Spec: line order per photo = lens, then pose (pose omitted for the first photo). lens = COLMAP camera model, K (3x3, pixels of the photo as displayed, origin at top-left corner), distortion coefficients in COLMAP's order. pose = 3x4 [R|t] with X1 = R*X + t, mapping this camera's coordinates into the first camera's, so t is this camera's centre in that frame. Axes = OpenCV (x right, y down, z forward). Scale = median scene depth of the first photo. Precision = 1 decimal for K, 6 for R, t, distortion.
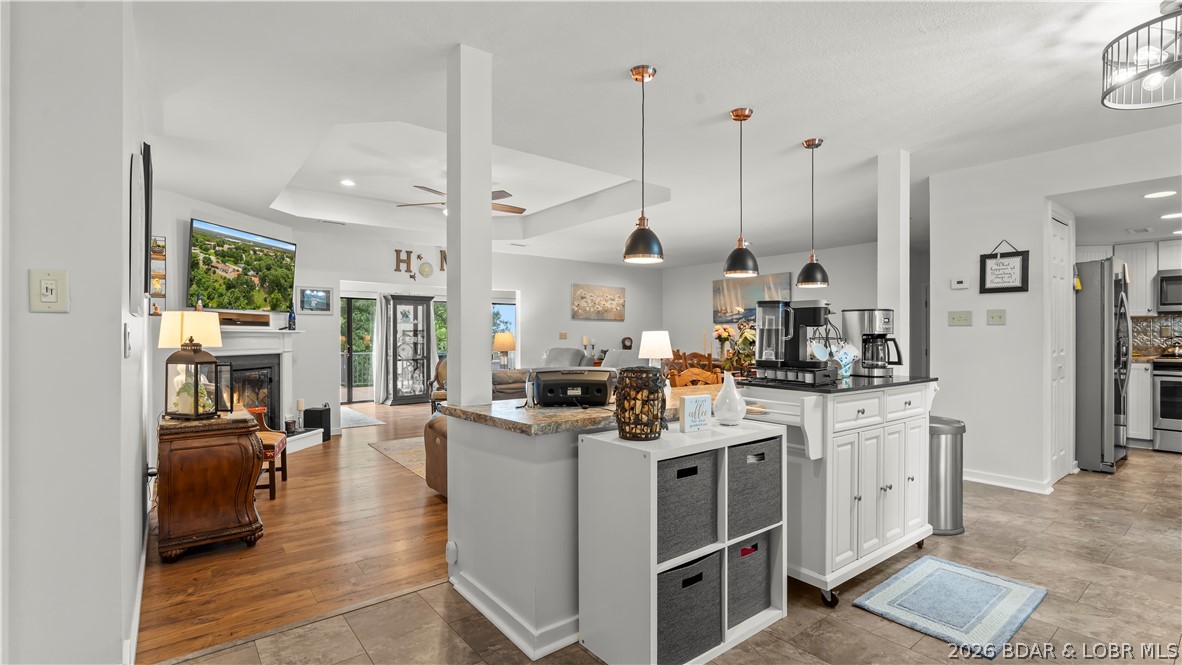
lens RADIAL K [[541.6, 0, 591.7], [0, 541.6, 337.3], [0, 0, 1]] dist [-0.005617, 0.000273]
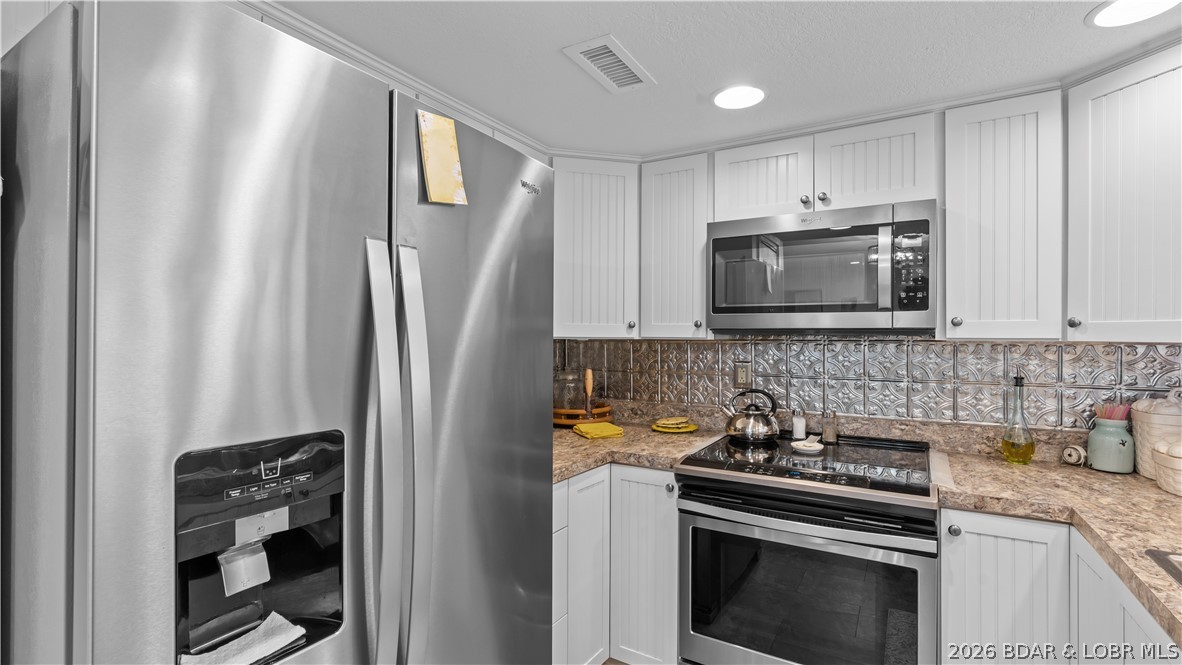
lens RADIAL K [[534.6, 0, 595.8], [0, 534.6, 337.2], [0, 0, 1]] dist [-0.007651, 0.001099]
pose [[0.937957, 0.005997, 0.346699, 0.805991], [-0.005080, 0.999981, -0.003554, -0.037965], [-0.346714, 0.001573, 0.937970, 0.639304]]
